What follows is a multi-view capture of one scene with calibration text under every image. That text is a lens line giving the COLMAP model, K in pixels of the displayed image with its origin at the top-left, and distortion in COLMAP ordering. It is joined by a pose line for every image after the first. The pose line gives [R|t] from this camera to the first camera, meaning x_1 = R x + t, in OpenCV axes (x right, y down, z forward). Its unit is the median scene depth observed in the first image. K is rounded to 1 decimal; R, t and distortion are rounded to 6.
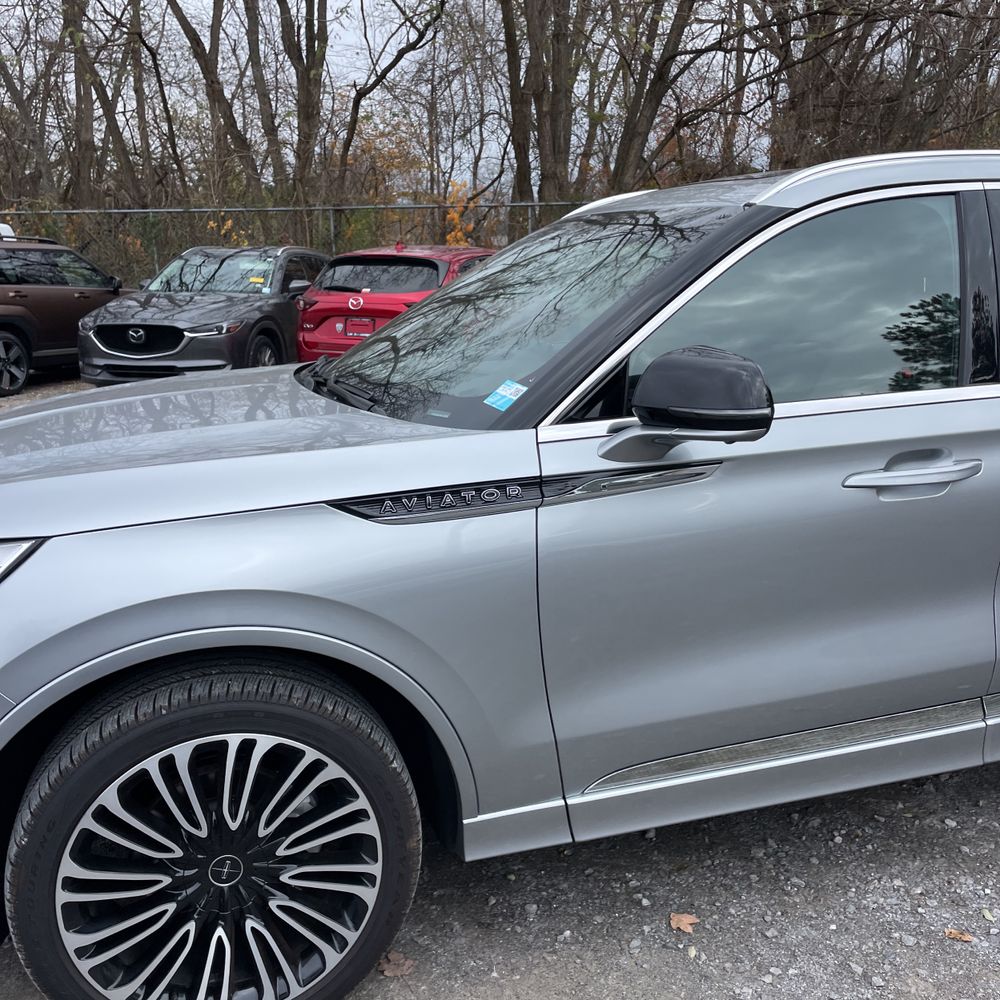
lens RADIAL K [[1018.0, 0, 483.8], [0, 1018.0, 485.5], [0, 0, 1]] dist [0.029769, 0.000000]
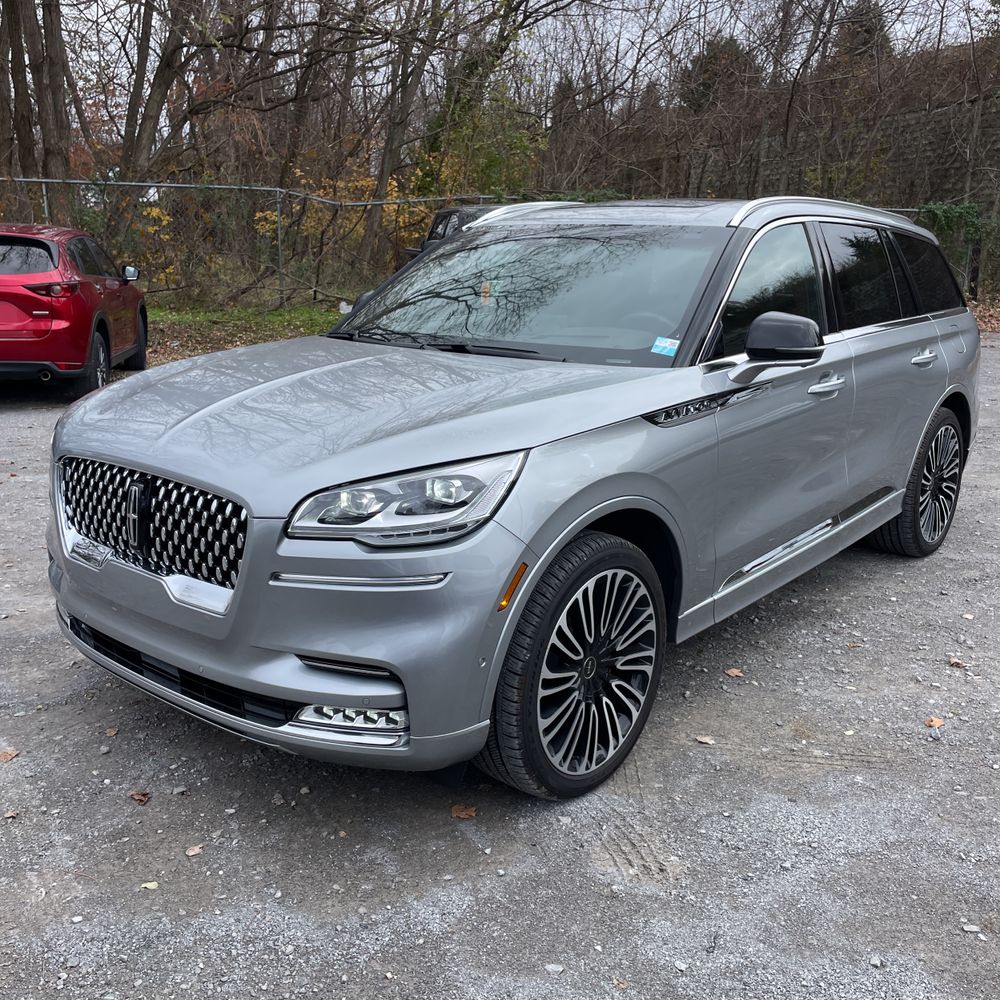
lens RADIAL K [[1018.0, 0, 475.3], [0, 1018.0, 475.7], [0, 0, 1]] dist [0.029769, 0.000000]
pose [[0.845049, -0.099372, 0.525374, -1.111862], [0.095070, 0.994846, 0.035253, 0.026920], [-0.526170, 0.020157, 0.850141, -0.179085]]
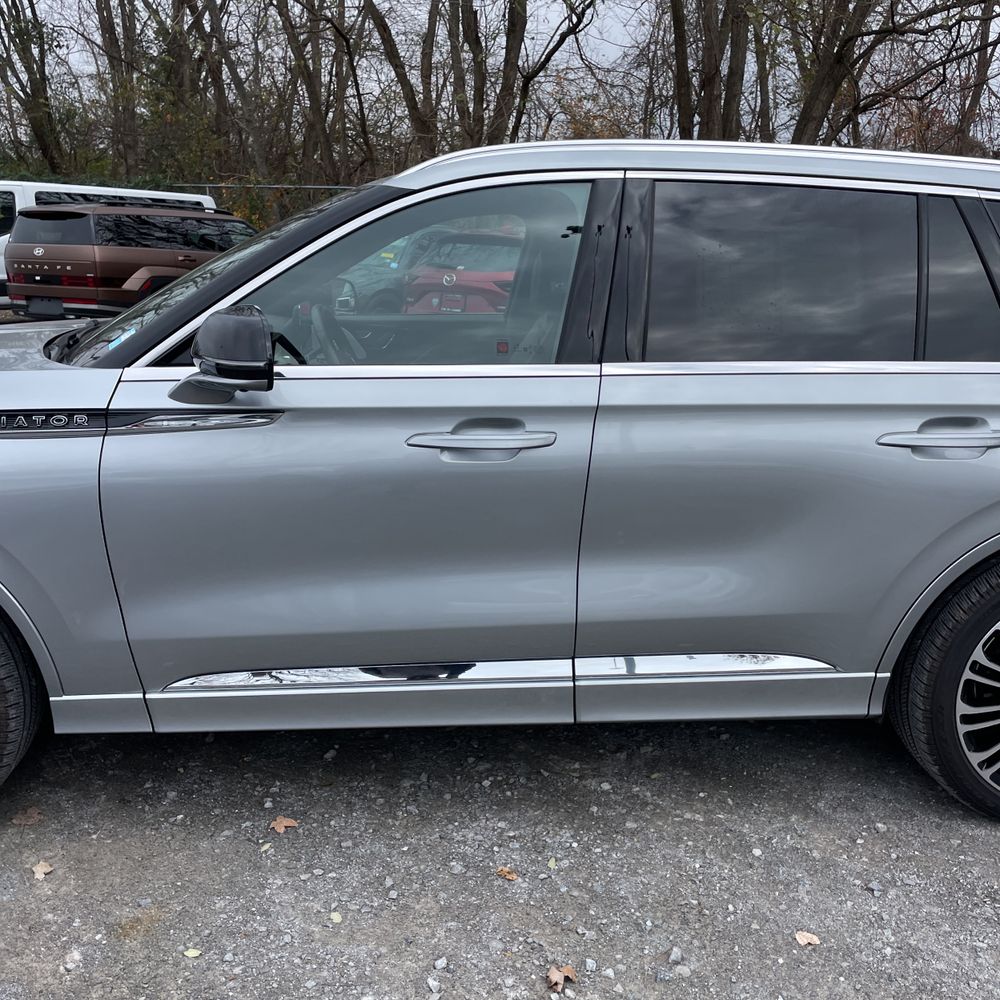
lens RADIAL K [[1018.0, 0, 507.6], [0, 1018.0, 486.1], [0, 0, 1]] dist [0.029769, 0.000000]
pose [[0.974265, 0.089916, -0.206697, 0.733669], [-0.086949, 0.995938, 0.023414, 0.011458], [0.207962, -0.004839, 0.978125, -0.048234]]
